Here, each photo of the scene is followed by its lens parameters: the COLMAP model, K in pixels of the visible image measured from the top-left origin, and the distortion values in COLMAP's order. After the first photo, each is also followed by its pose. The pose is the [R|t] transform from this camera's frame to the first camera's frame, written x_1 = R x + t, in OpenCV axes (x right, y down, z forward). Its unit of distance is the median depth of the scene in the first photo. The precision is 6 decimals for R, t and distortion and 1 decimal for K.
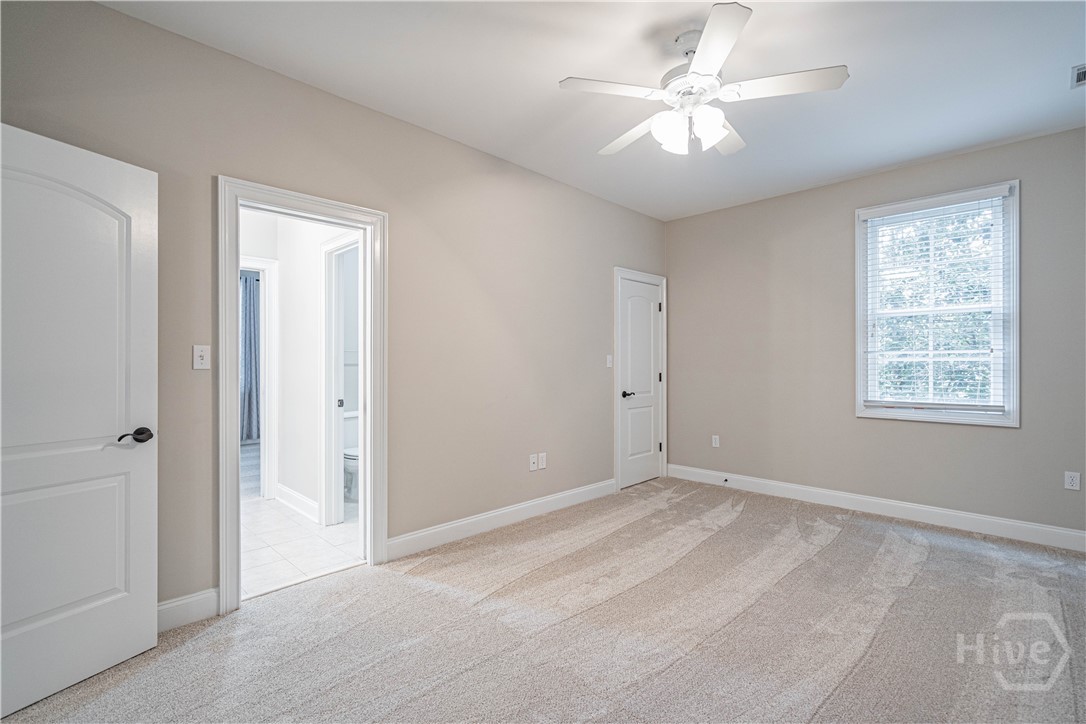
lens RADIAL K [[500.0, 0, 543.0], [0, 500.0, 362.0], [0, 0, 1]] dist [-0.001366, -0.000473]
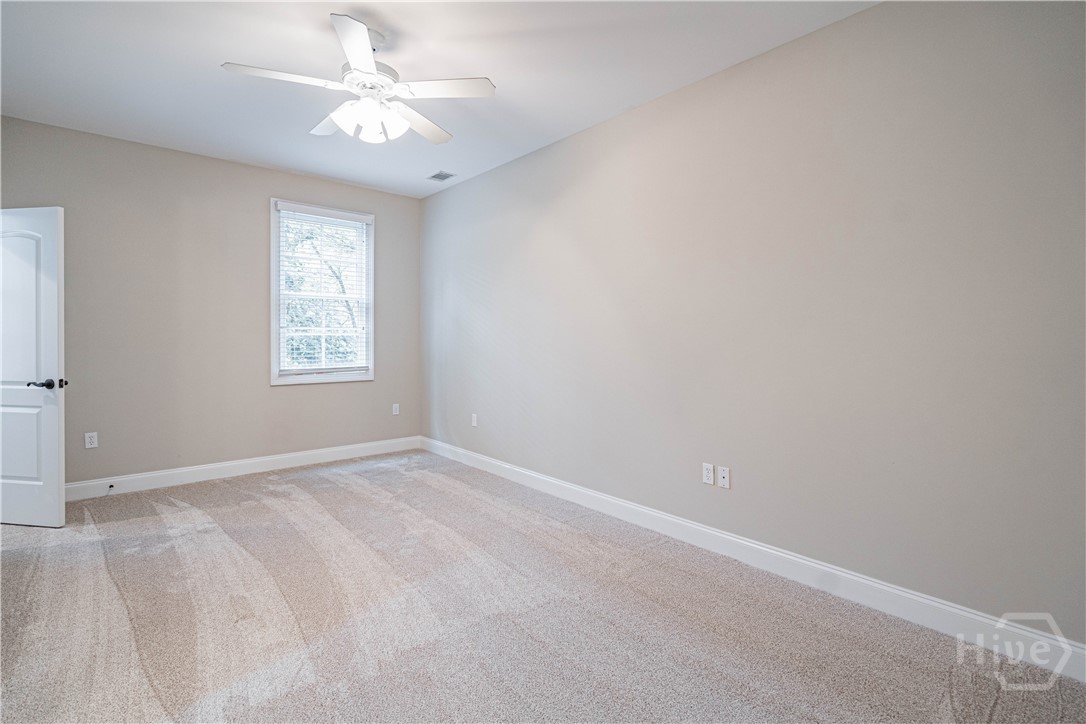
lens RADIAL K [[510.6, 0, 543.8], [0, 510.6, 338.4], [0, 0, 1]] dist [-0.002149, -0.000617]
pose [[0.061898, -0.003541, 0.998076, -0.508963], [-0.005726, 0.999976, 0.003903, -0.002810], [-0.998066, -0.005957, 0.061876, 0.362195]]
